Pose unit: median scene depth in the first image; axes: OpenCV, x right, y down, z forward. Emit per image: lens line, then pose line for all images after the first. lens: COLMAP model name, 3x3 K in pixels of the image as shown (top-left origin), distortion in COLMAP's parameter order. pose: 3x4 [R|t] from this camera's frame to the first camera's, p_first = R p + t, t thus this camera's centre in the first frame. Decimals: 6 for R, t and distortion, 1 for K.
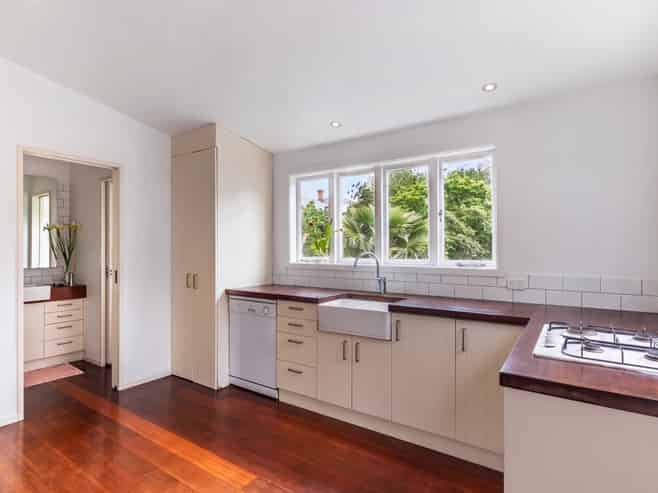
lens RADIAL K [[352.8, 0, 330.5], [0, 352.8, 242.7], [0, 0, 1]] dist [-0.002175, -0.000036]
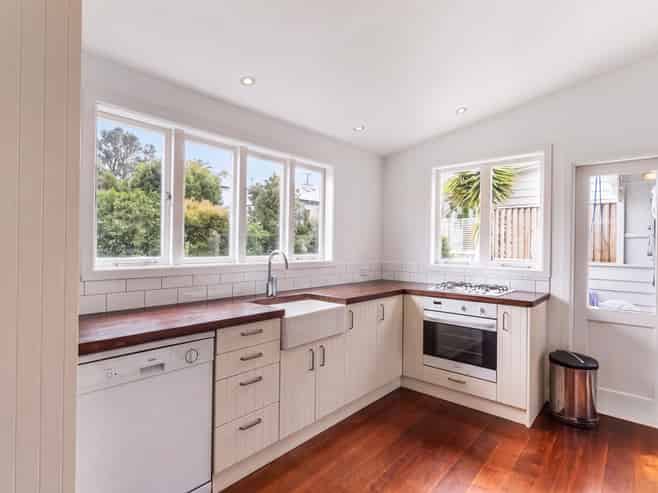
lens RADIAL K [[352.8, 0, 329.3], [0, 352.8, 247.2], [0, 0, 1]] dist [-0.002175, -0.000036]
pose [[0.114487, 0.000708, 0.993425, -0.738063], [-0.008238, 0.999966, 0.000237, 0.022448], [-0.993391, -0.008211, 0.114489, 0.765309]]
